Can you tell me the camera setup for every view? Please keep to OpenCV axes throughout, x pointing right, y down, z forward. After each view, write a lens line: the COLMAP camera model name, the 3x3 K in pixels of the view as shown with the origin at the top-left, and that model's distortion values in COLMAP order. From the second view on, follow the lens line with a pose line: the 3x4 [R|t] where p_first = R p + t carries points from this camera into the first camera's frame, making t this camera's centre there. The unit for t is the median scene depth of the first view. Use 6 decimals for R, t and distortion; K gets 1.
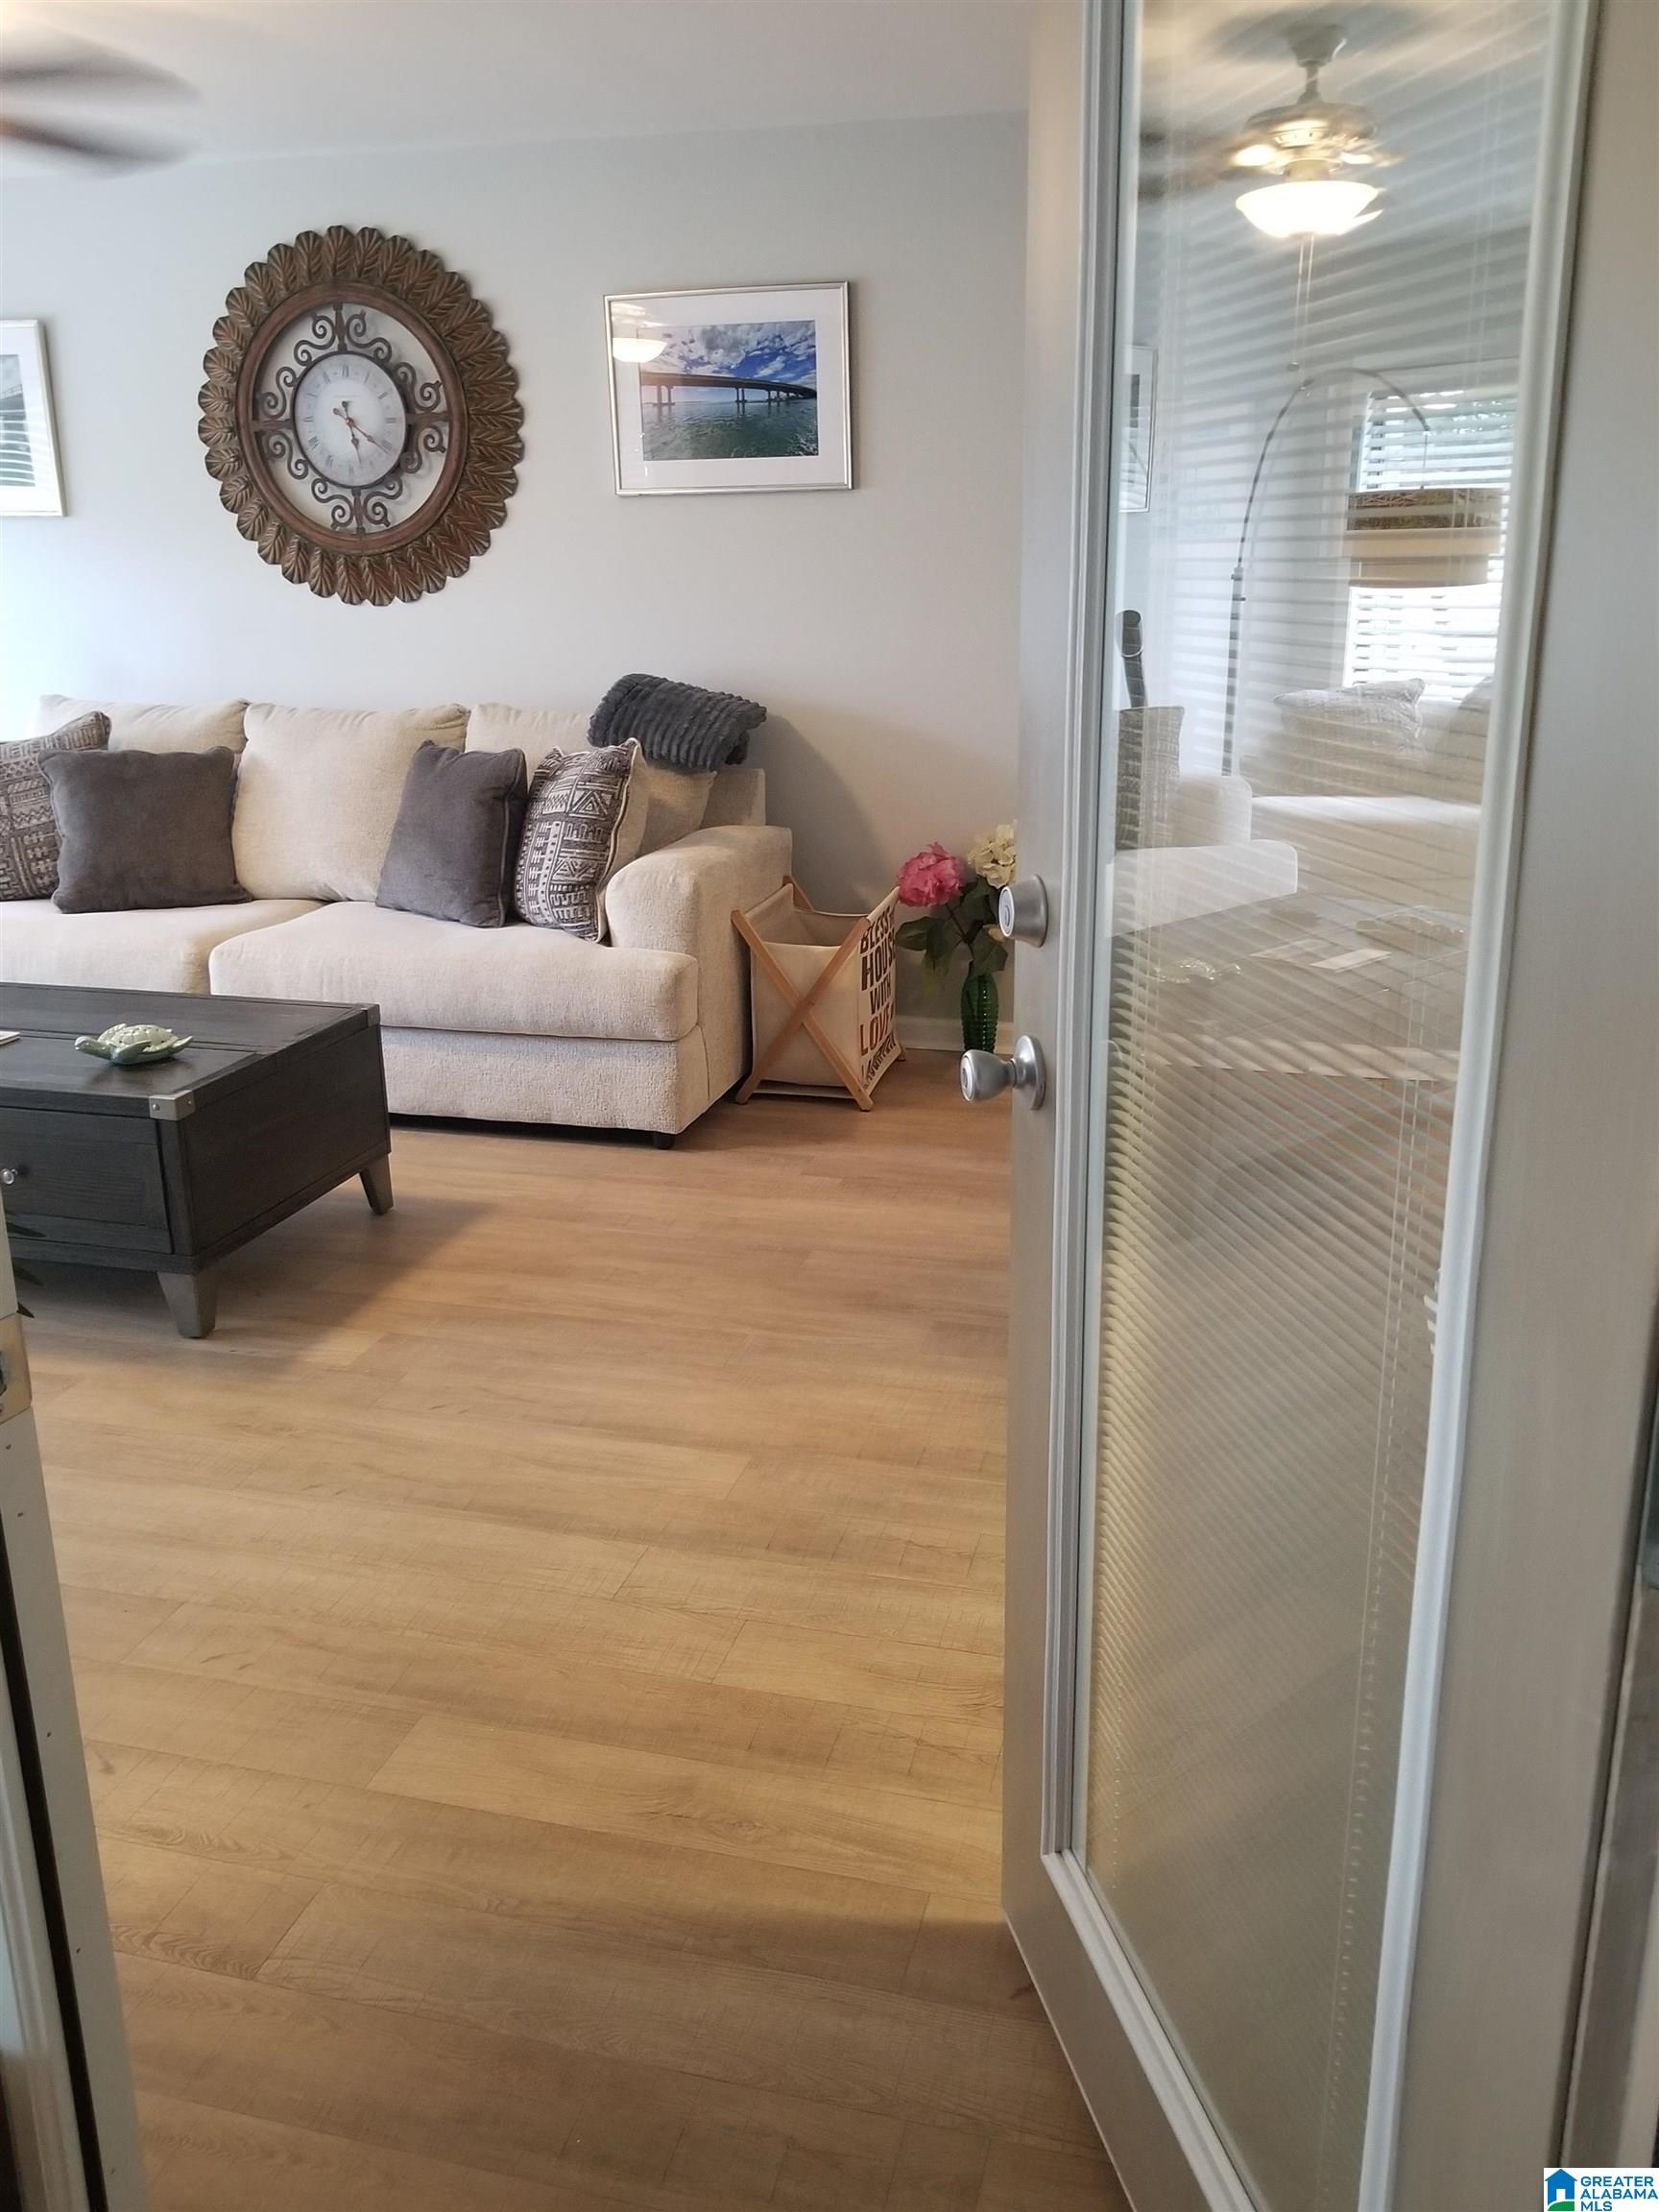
lens RADIAL K [[1809.1, 0, 833.6], [0, 1809.1, 1064.8], [0, 0, 1]] dist [0.103259, -0.182994]
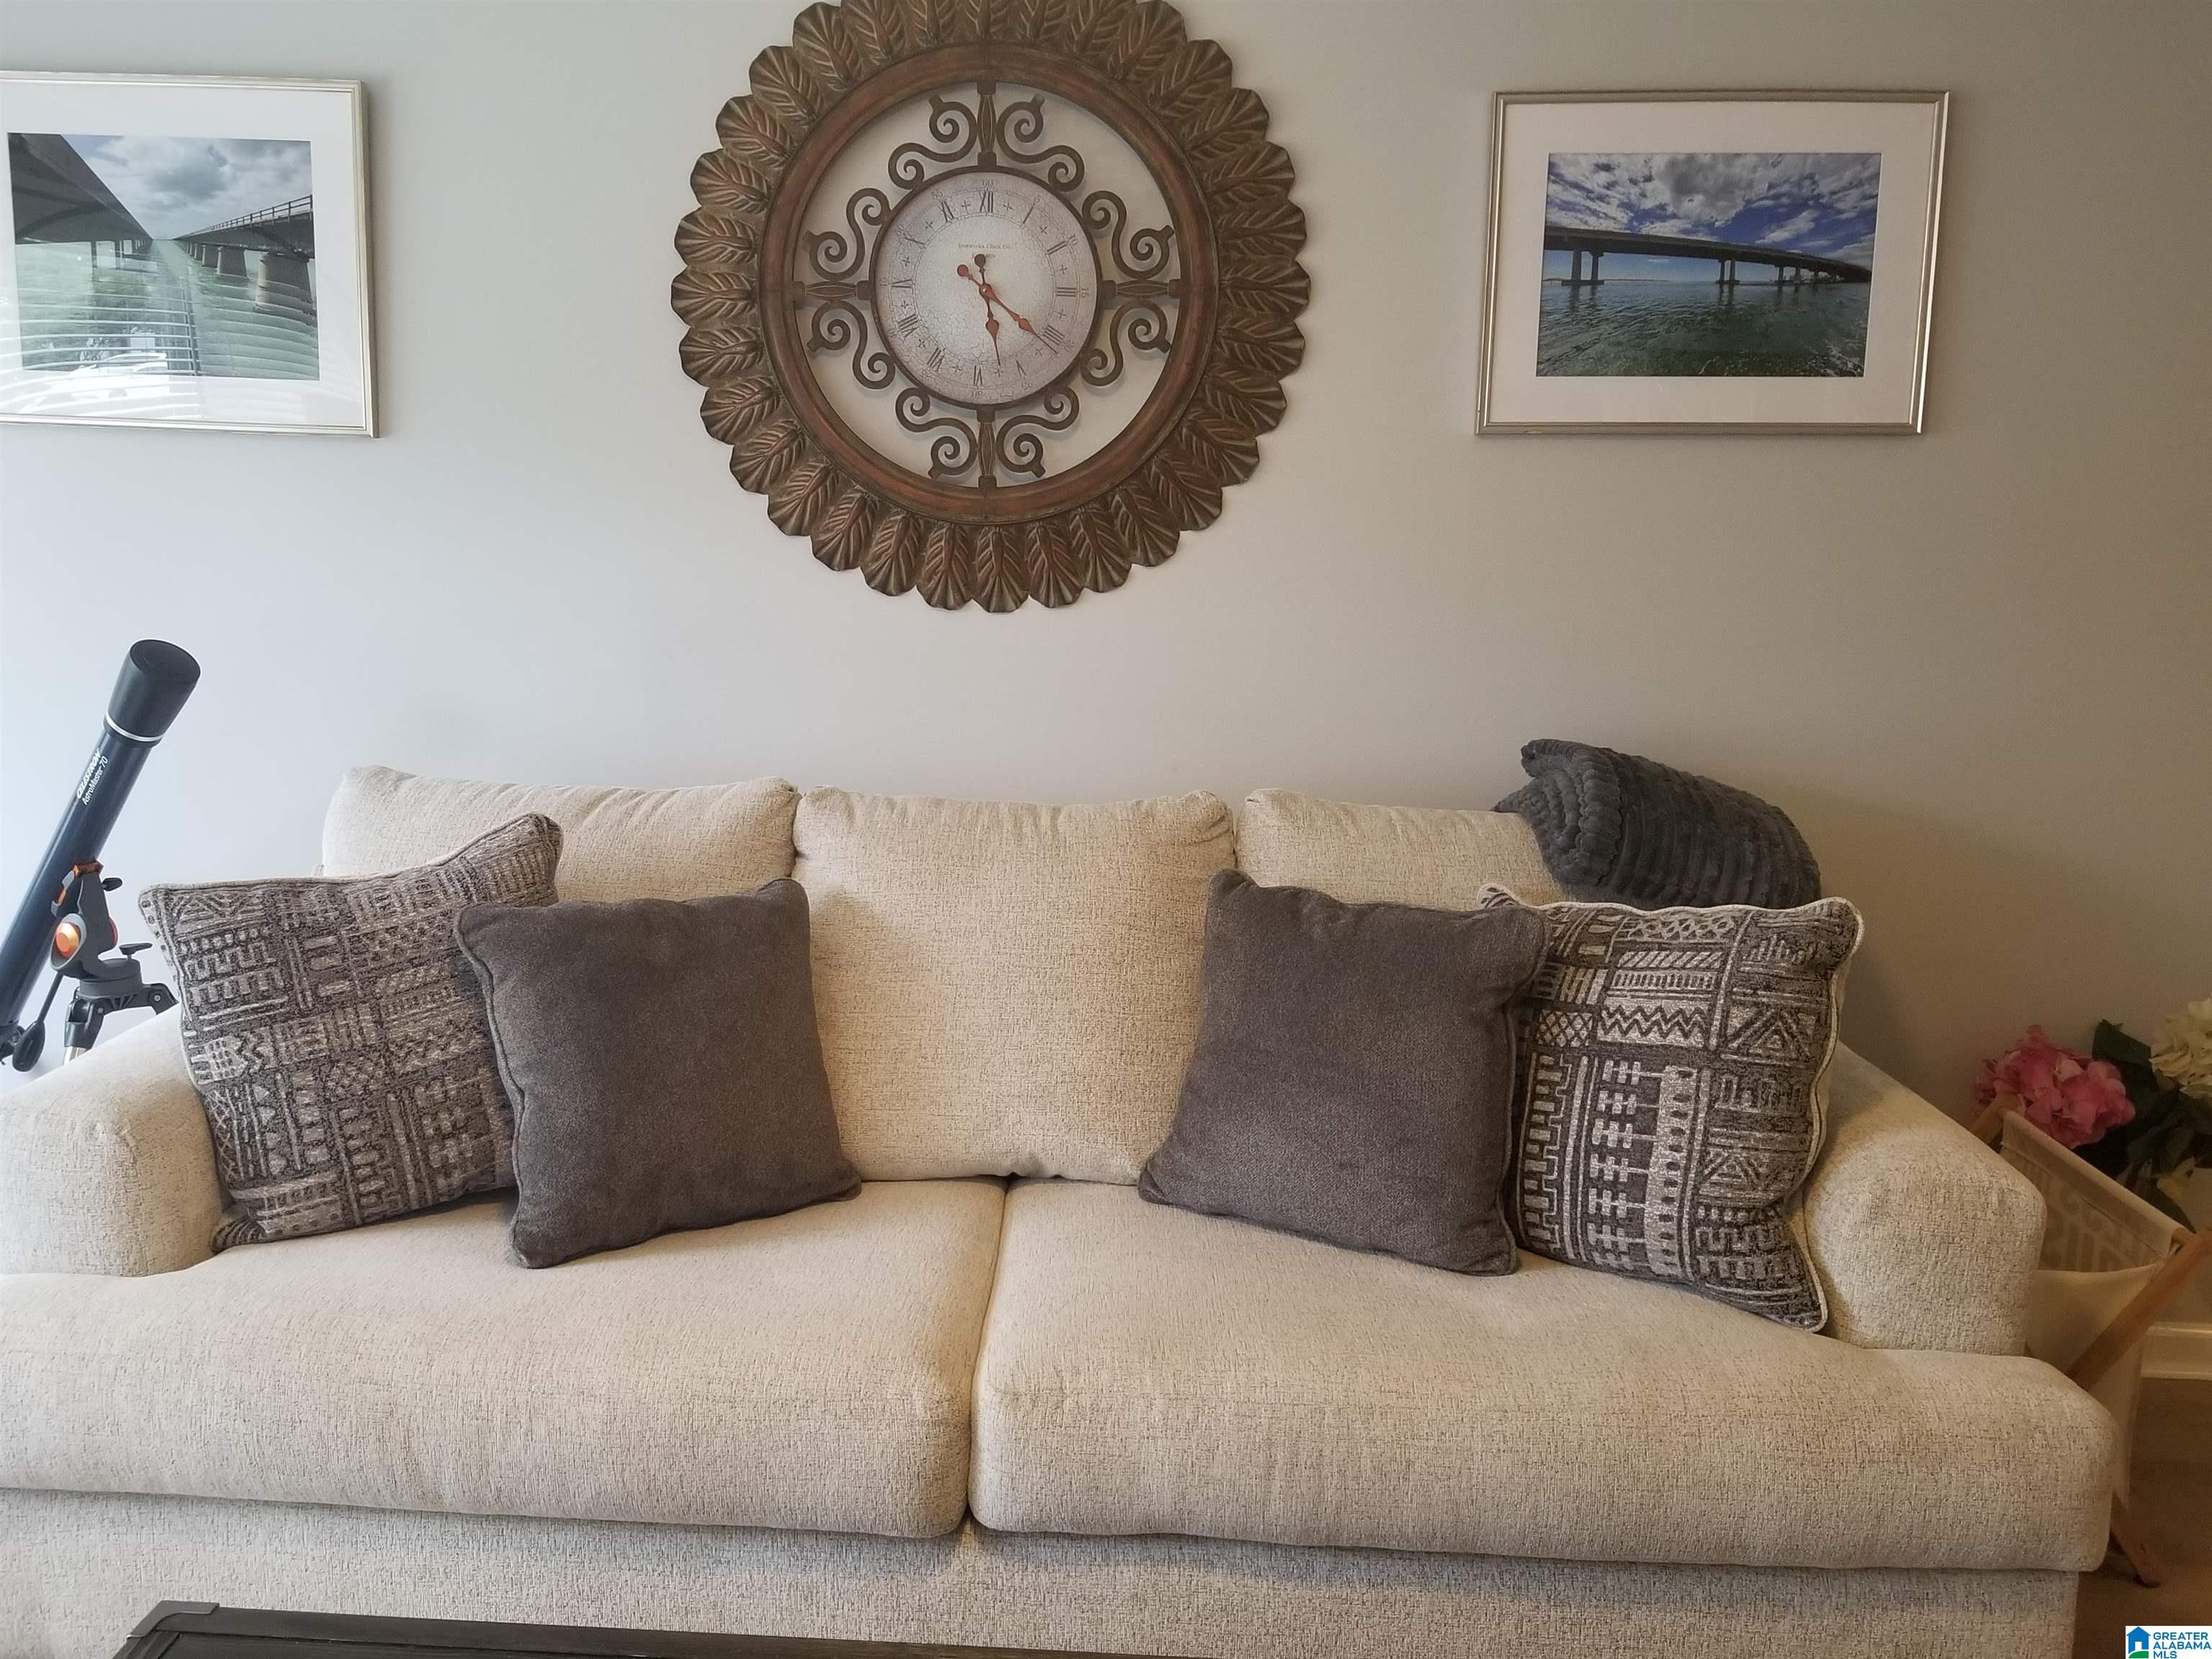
lens RADIAL K [[1812.4, 0, 1064.9], [0, 1812.4, 810.8], [0, 0, 1]] dist [0.090934, -0.142521]
pose [[0.976985, -0.003151, 0.213284, -0.363399], [0.028479, 0.992866, -0.115788, -0.130673], [-0.211397, 0.119197, 0.970105, 0.481296]]
